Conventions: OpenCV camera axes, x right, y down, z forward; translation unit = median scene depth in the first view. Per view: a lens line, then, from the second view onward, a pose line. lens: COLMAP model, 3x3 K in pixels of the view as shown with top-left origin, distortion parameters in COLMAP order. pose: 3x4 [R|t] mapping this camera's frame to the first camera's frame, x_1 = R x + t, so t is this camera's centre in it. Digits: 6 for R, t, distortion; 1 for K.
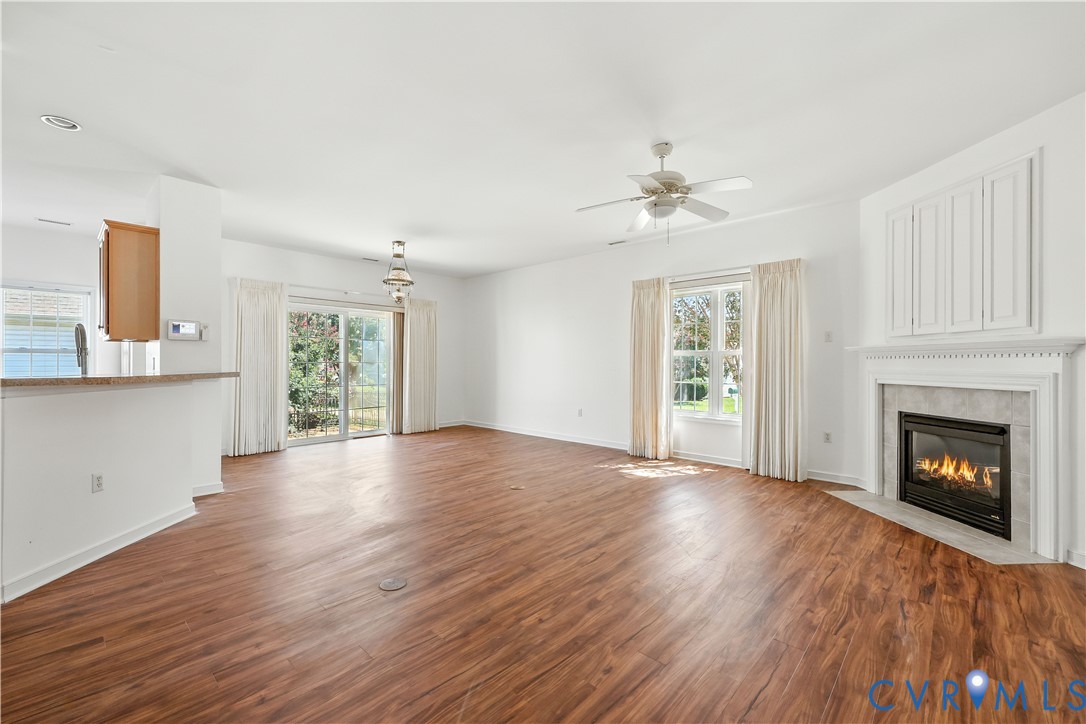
lens RADIAL K [[449.0, 0, 538.9], [0, 449.0, 361.7], [0, 0, 1]] dist [0.002033, 0.000526]
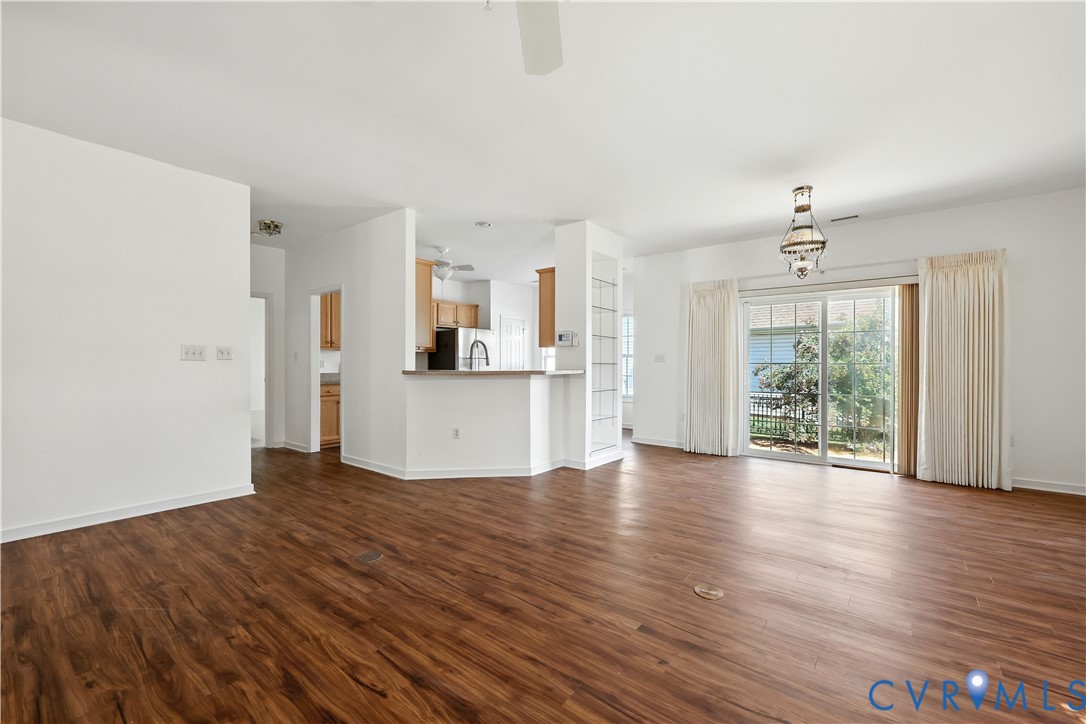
lens RADIAL K [[449.0, 0, 538.9], [0, 449.0, 361.7], [0, 0, 1]] dist [0.002033, 0.000526]
pose [[0.085664, -0.005131, -0.996311, 0.632869], [0.000443, 0.999987, -0.005112, 0.005447], [0.996324, -0.000004, 0.085665, 0.993091]]
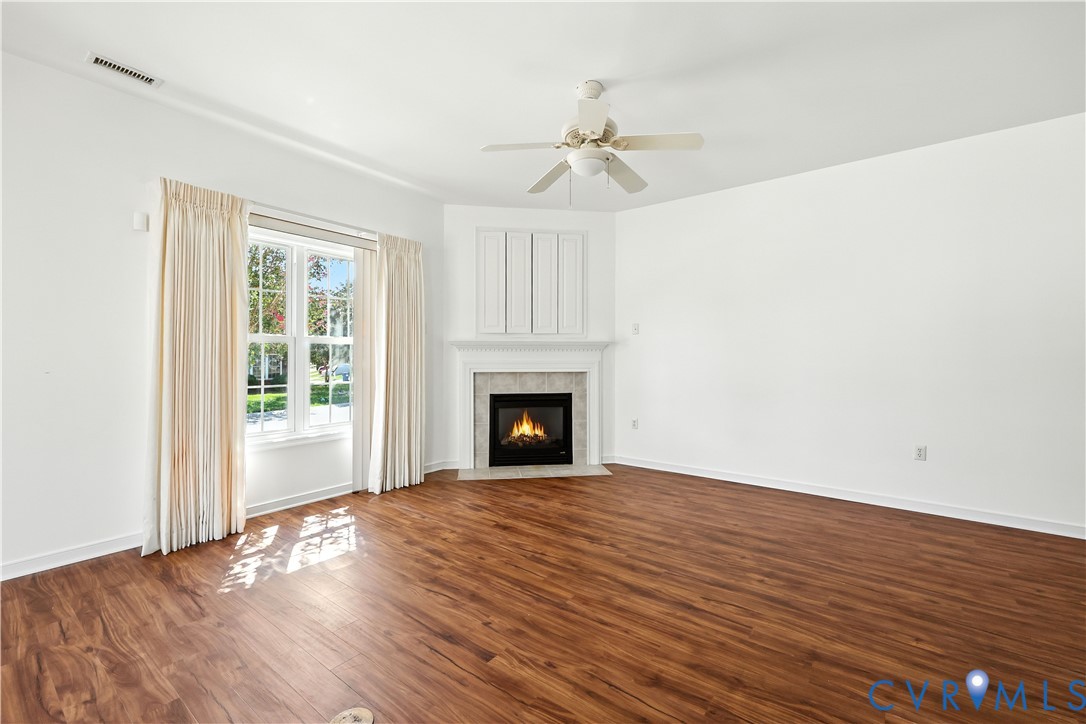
lens RADIAL K [[453.8, 0, 537.0], [0, 453.8, 353.6], [0, 0, 1]] dist [0.001464, 0.000042]
pose [[-0.104028, 0.002748, 0.994571, -0.530434], [-0.005834, 0.999977, -0.003373, 0.003250], [-0.994557, -0.006153, -0.104010, 1.190296]]
